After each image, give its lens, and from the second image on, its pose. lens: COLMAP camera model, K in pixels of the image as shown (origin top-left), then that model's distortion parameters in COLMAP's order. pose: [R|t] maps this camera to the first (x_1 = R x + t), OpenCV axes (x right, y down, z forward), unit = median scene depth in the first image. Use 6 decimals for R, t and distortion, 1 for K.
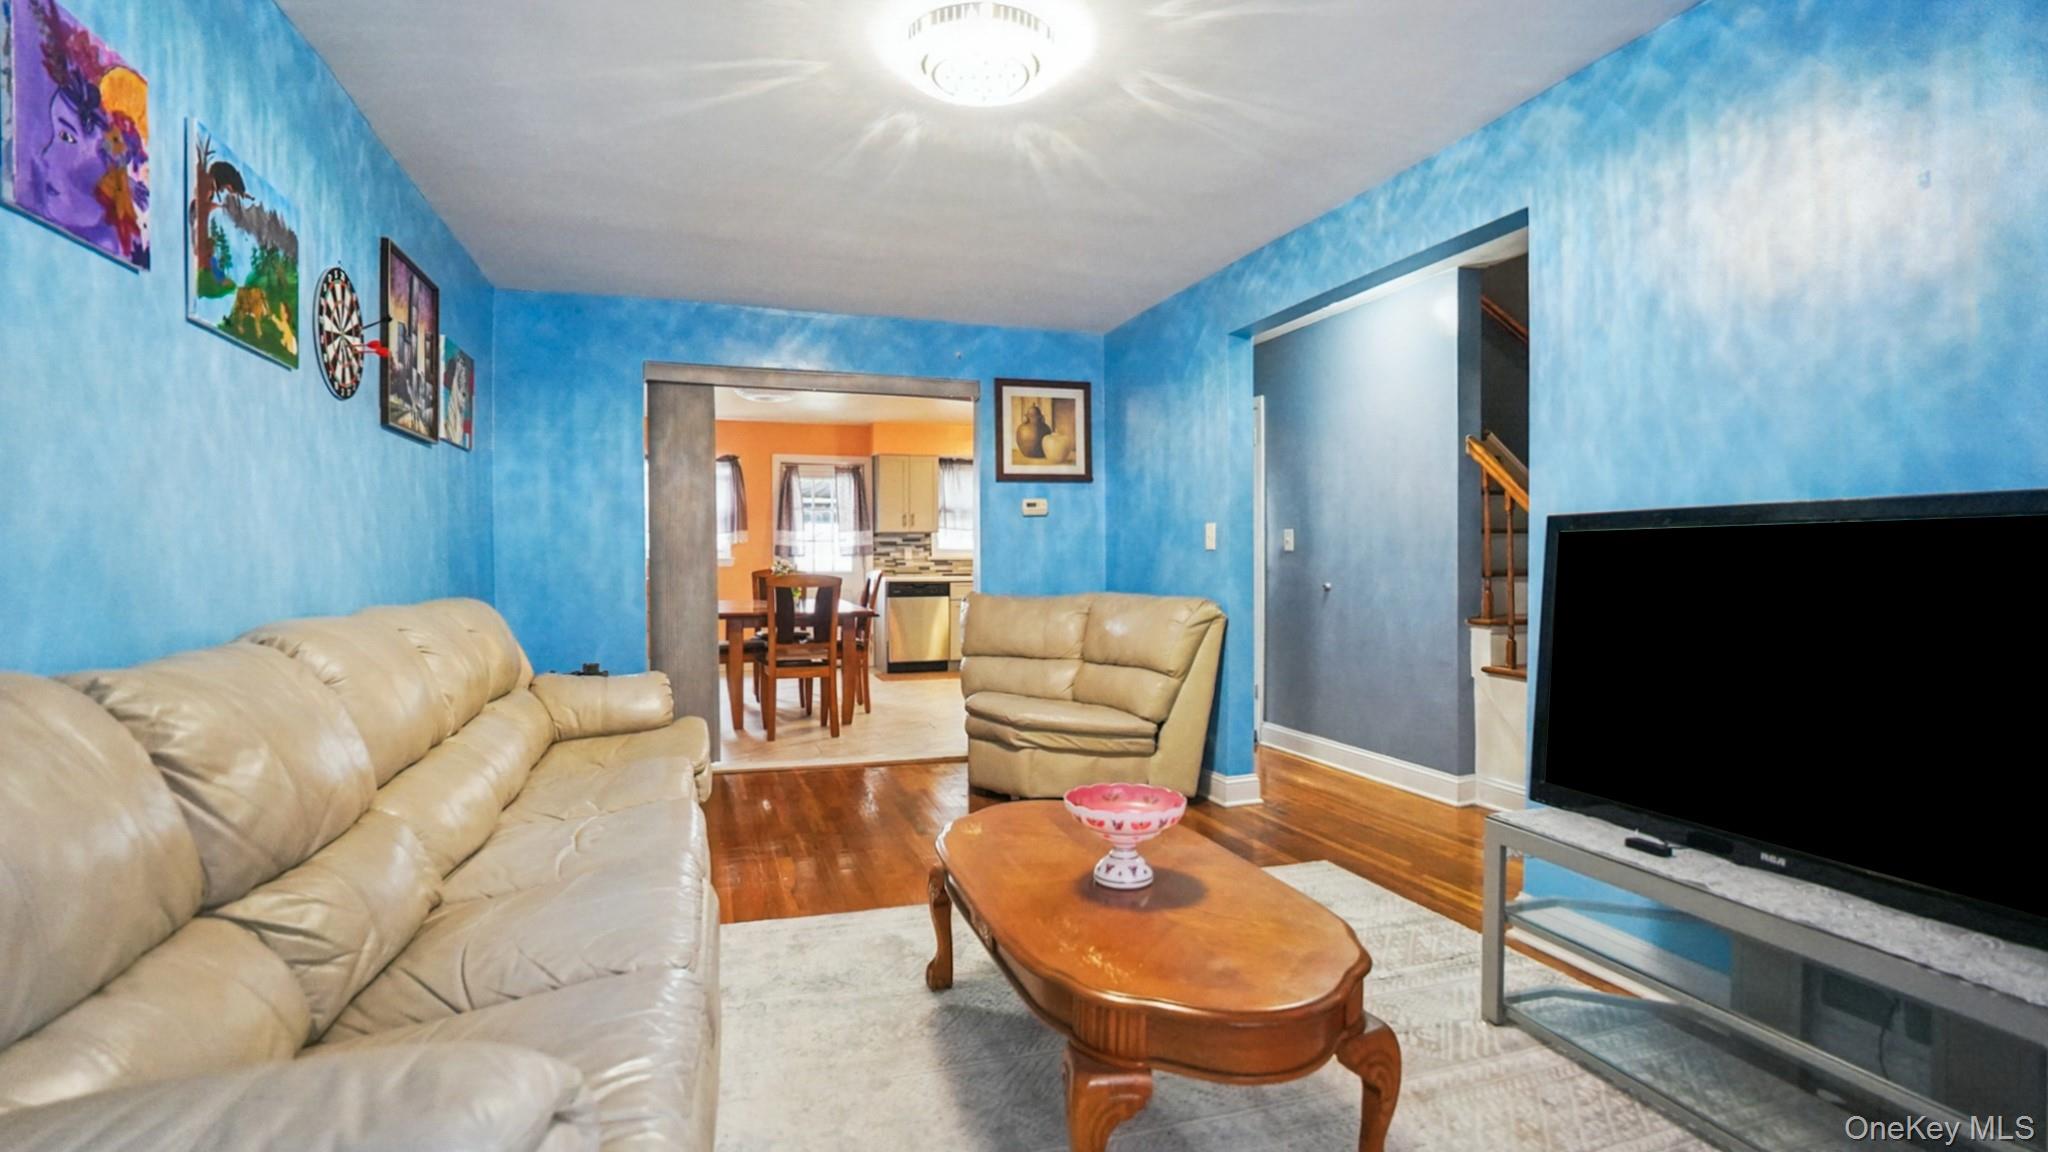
lens RADIAL K [[959.2, 0, 1013.5], [0, 959.2, 576.3], [0, 0, 1]] dist [-0.030929, 0.014979]
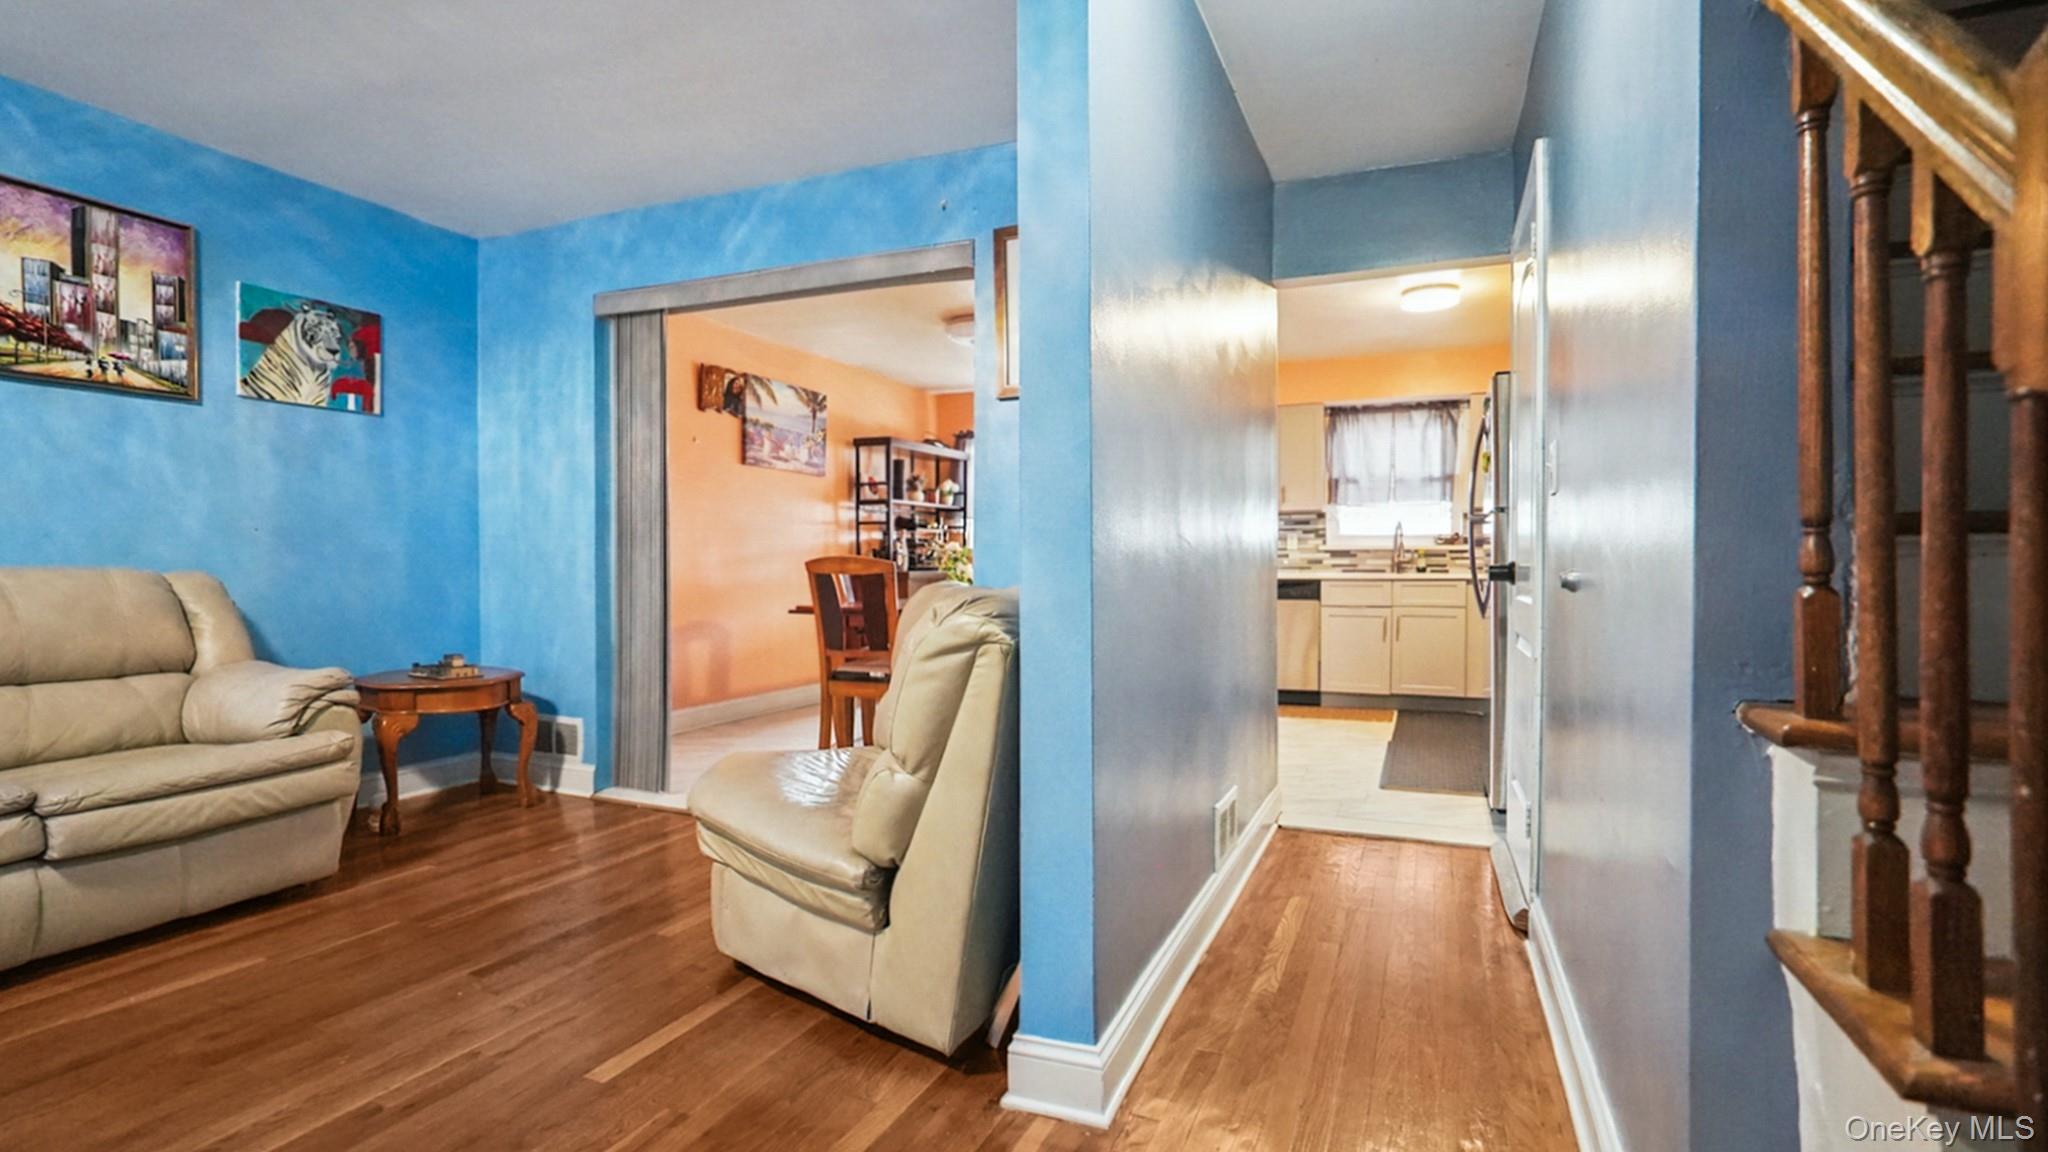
lens RADIAL K [[959.2, 0, 1006.6], [0, 959.2, 585.4], [0, 0, 1]] dist [-0.030929, 0.014979]
pose [[0.749451, 0.018087, -0.661813, 0.444361], [-0.016143, 0.999829, 0.009043, 0.014331], [0.661863, 0.003907, 0.749615, 0.633537]]
